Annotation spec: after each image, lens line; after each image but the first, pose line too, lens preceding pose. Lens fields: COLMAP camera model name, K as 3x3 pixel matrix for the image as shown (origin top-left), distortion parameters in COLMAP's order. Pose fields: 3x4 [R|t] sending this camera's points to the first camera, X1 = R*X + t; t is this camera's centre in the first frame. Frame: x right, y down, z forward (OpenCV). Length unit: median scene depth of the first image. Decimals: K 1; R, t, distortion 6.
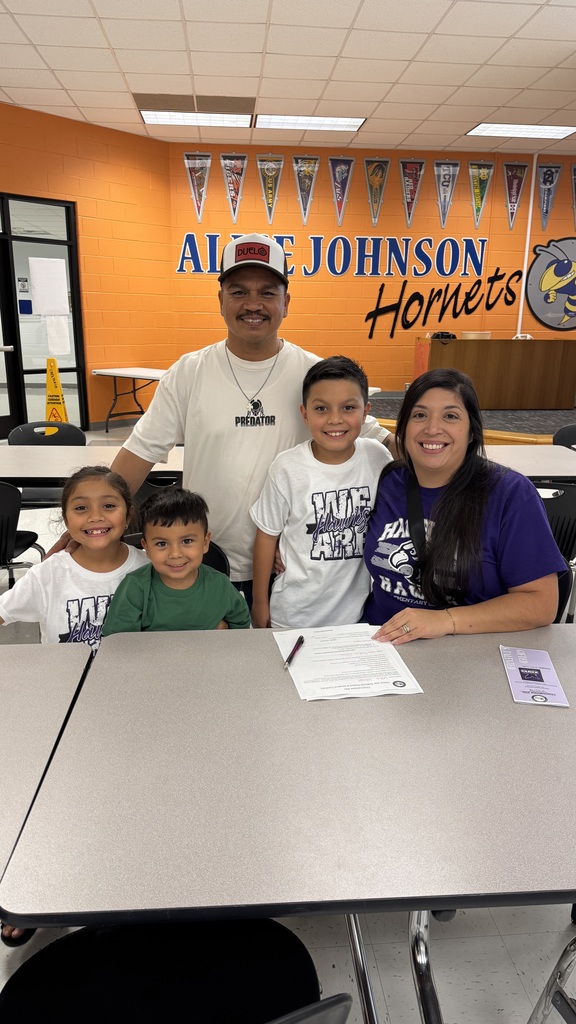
lens RADIAL K [[713.8, 0, 286.9], [0, 713.8, 507.7], [0, 0, 1]] dist [-0.016836, -0.009427]
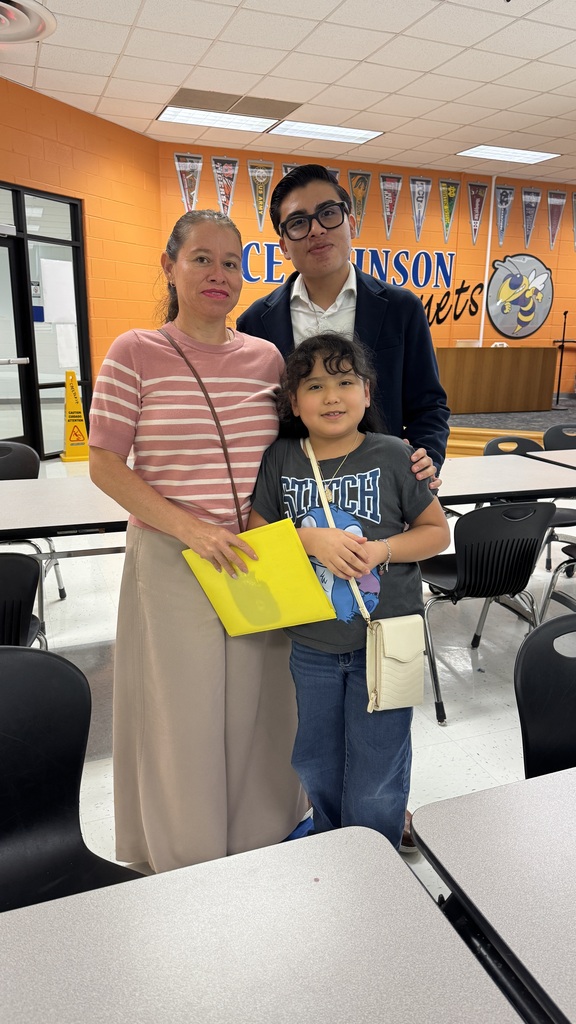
lens RADIAL K [[713.8, 0, 289.9], [0, 713.8, 519.6], [0, 0, 1]] dist [-0.016836, -0.009427]
pose [[0.960014, -0.069901, 0.271083, -0.279957], [0.067878, 0.997551, 0.016846, -0.013873], [-0.271597, 0.002228, 0.962409, 0.040759]]
